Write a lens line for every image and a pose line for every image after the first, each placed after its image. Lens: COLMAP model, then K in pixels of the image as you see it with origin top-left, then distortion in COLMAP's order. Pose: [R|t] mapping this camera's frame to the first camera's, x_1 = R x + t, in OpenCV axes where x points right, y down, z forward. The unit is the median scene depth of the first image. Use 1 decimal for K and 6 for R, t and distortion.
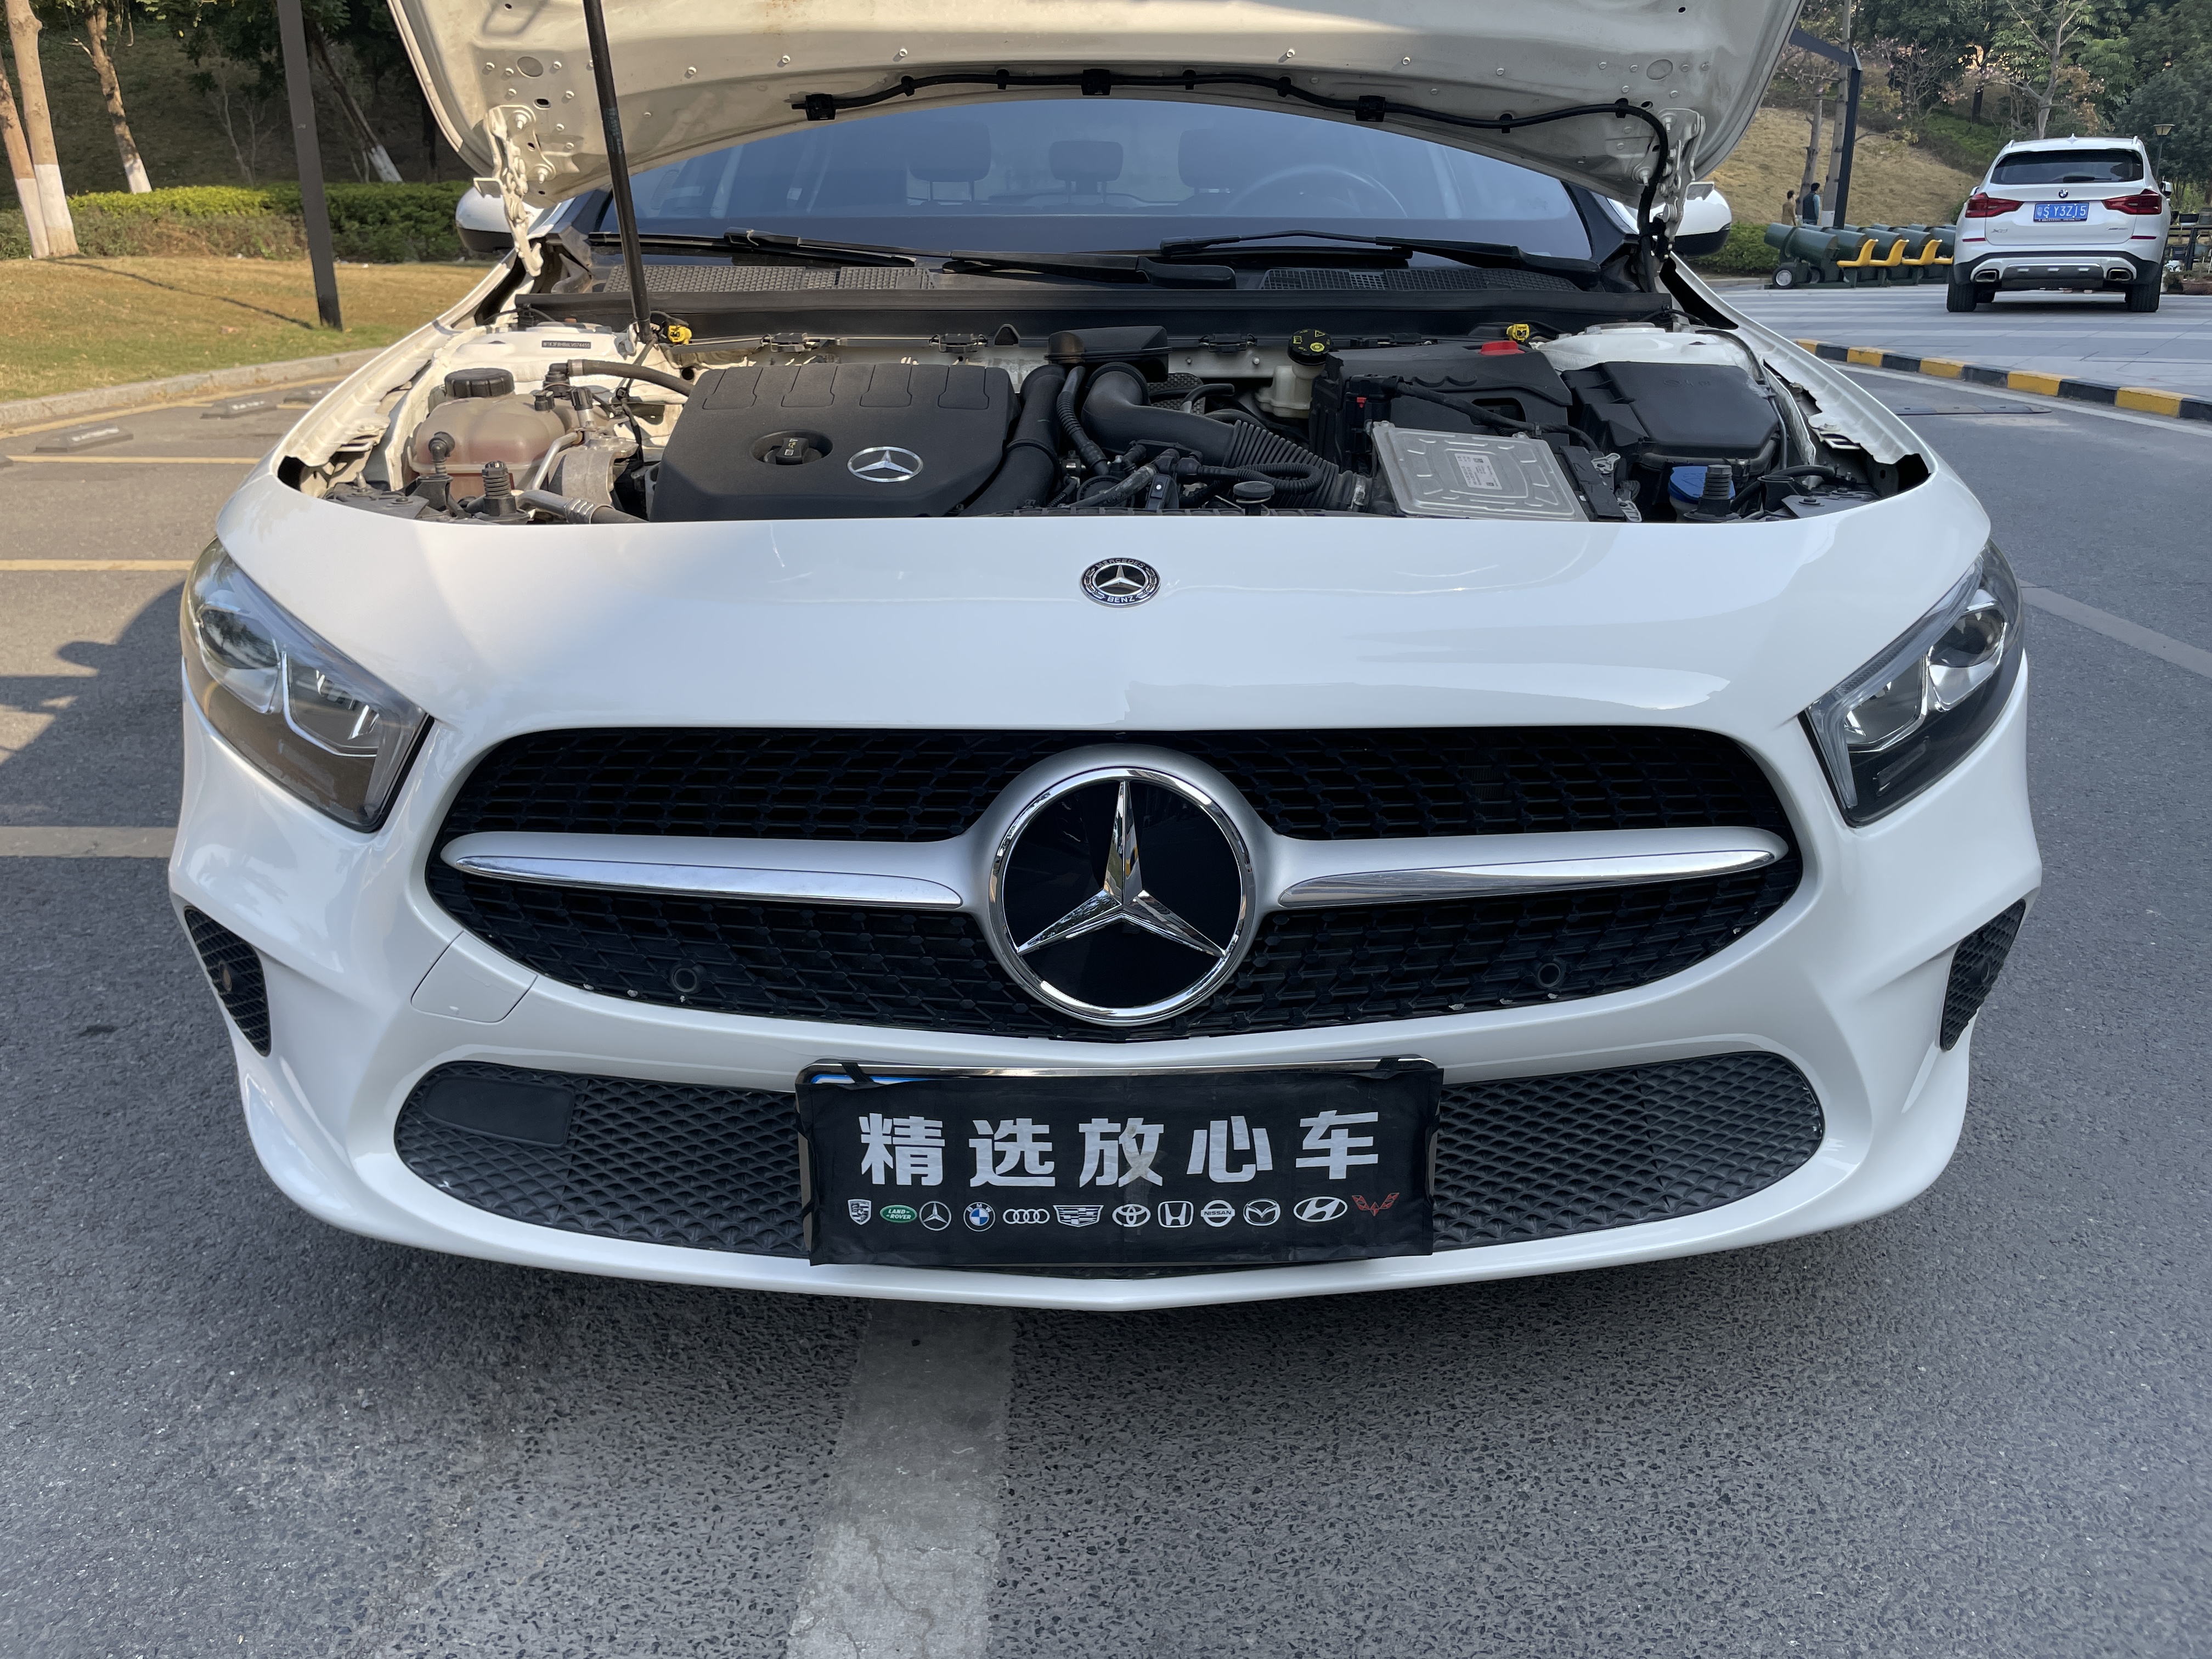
lens RADIAL K [[1678.1, 0, 1109.8], [0, 1678.1, 823.7], [0, 0, 1]] dist [0.082734, -0.121507]
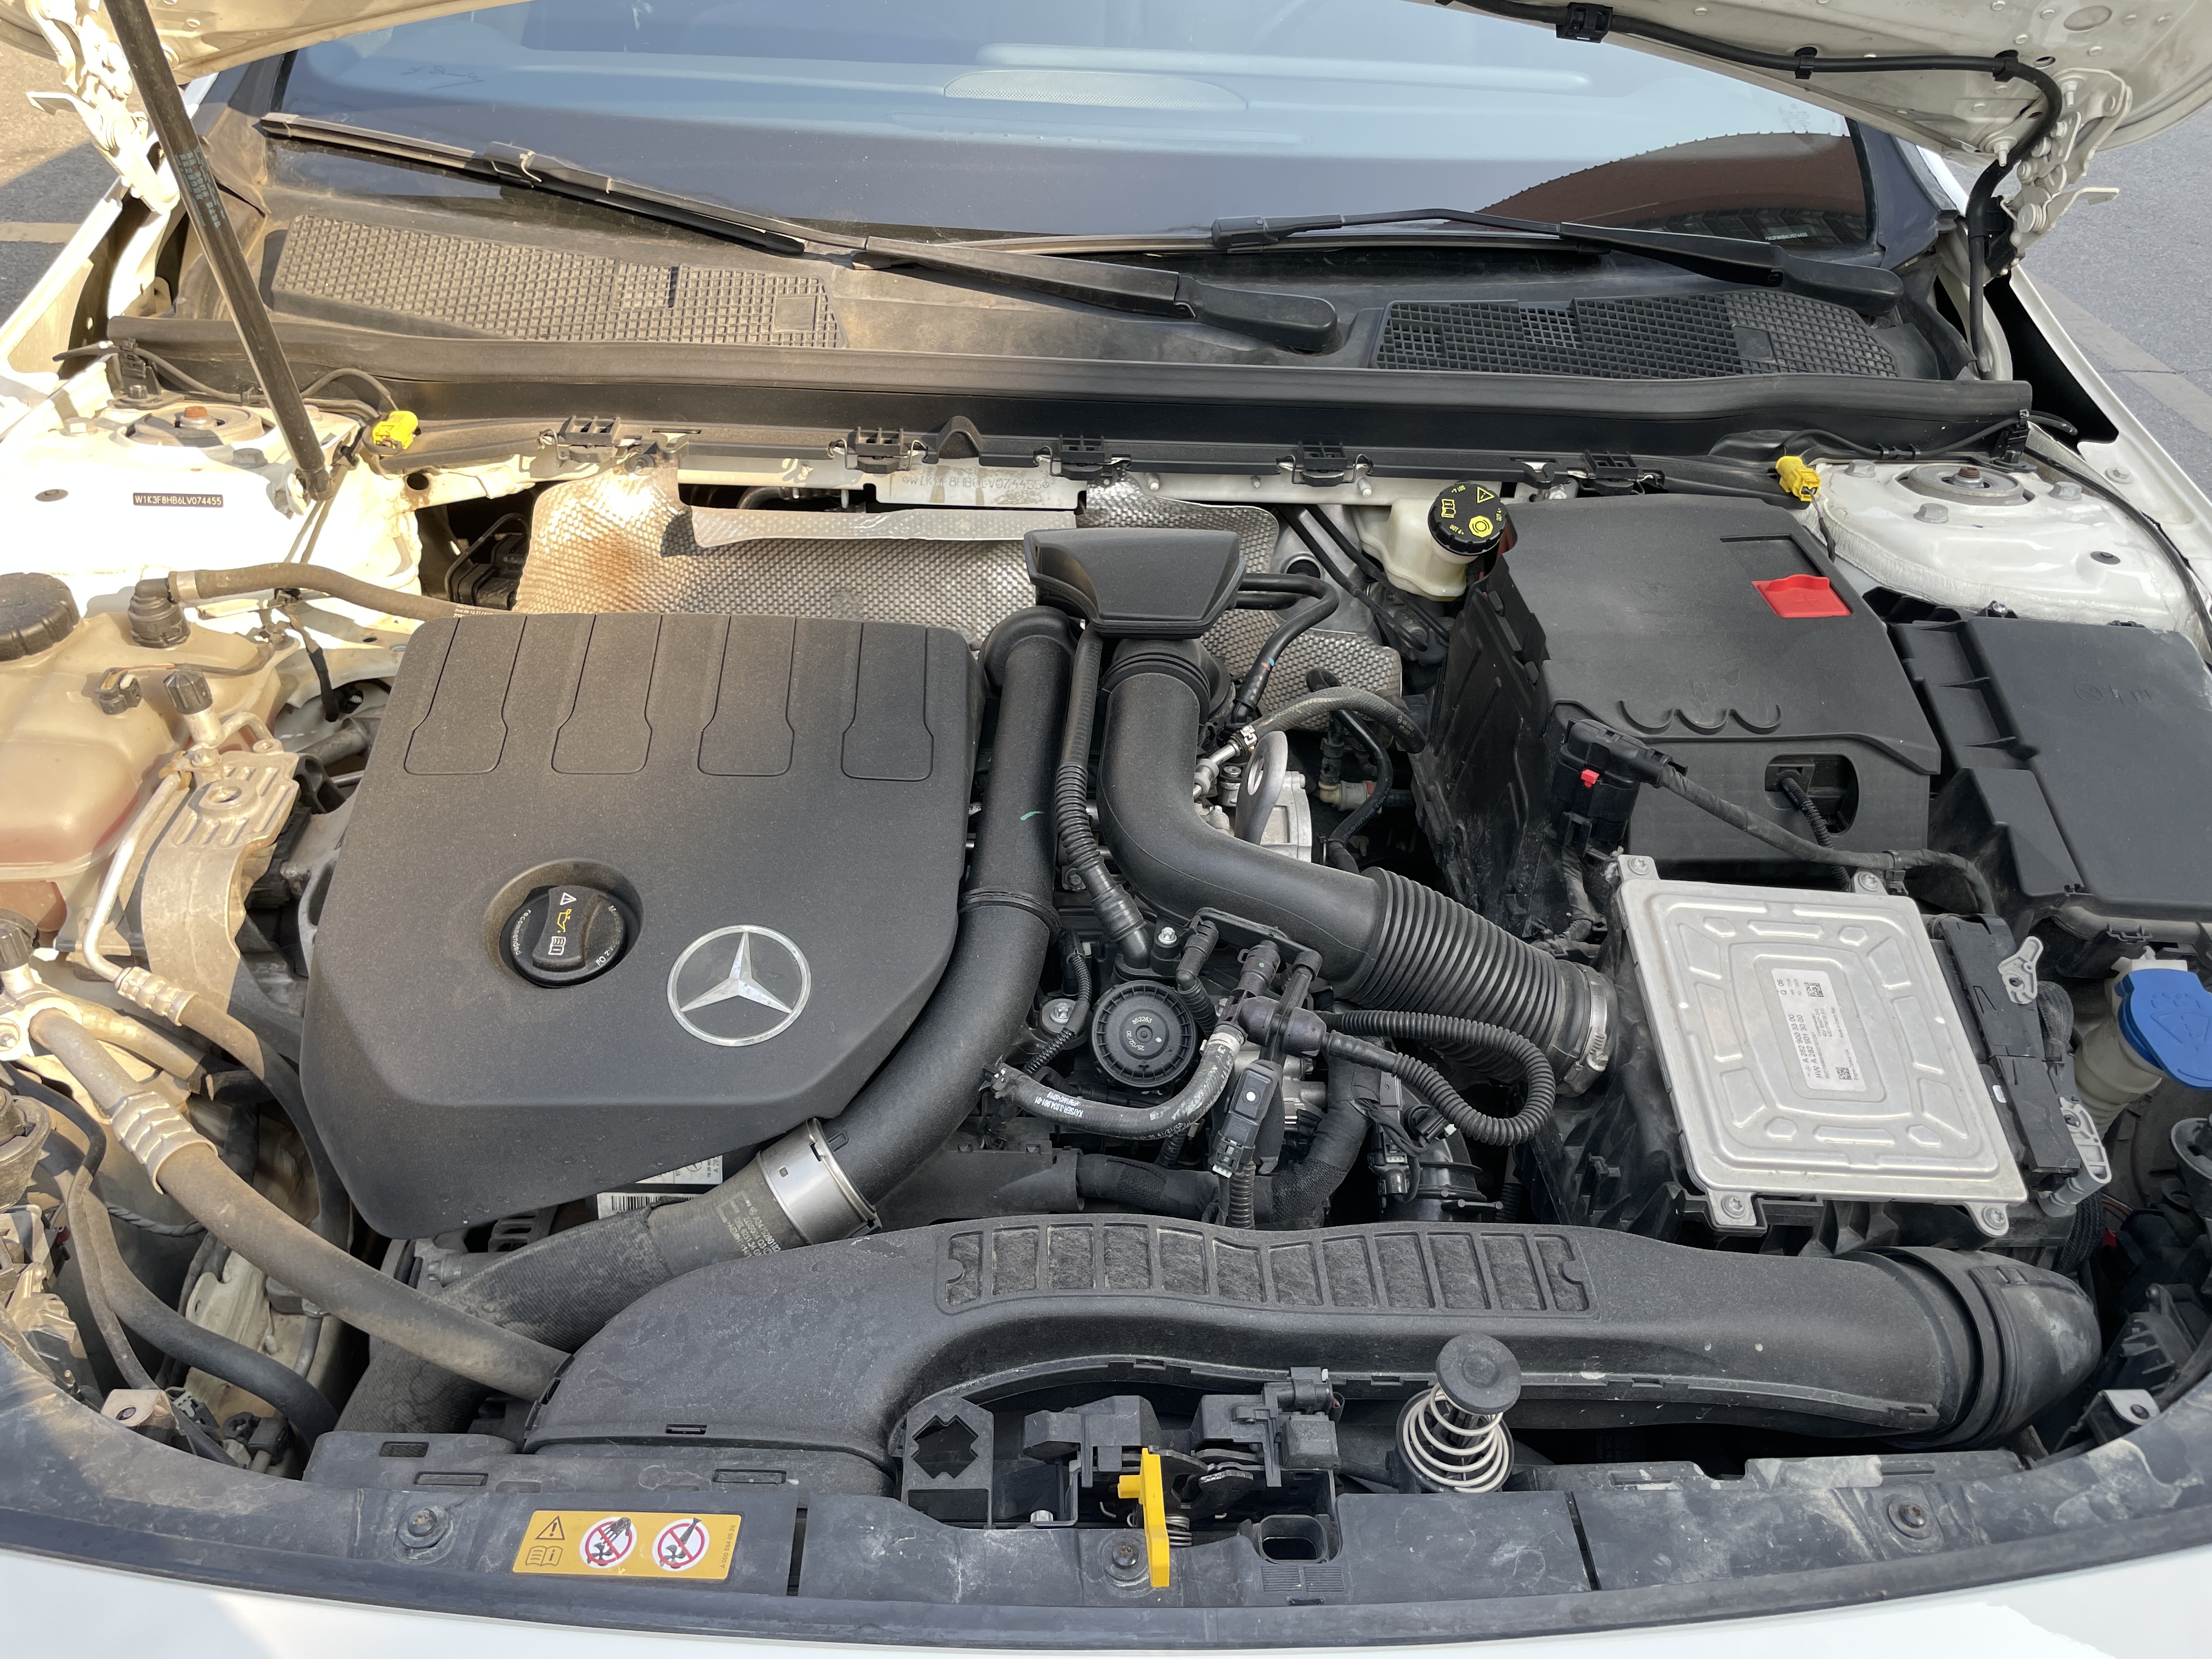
lens RADIAL K [[1716.9, 0, 1124.4], [0, 1716.9, 822.0], [0, 0, 1]] dist [0.066607, -0.109283]
pose [[0.997938, 0.026640, 0.058396, -0.034397], [-0.041219, 0.963394, 0.264904, -0.321282], [-0.049202, -0.266764, 0.962505, 0.373073]]
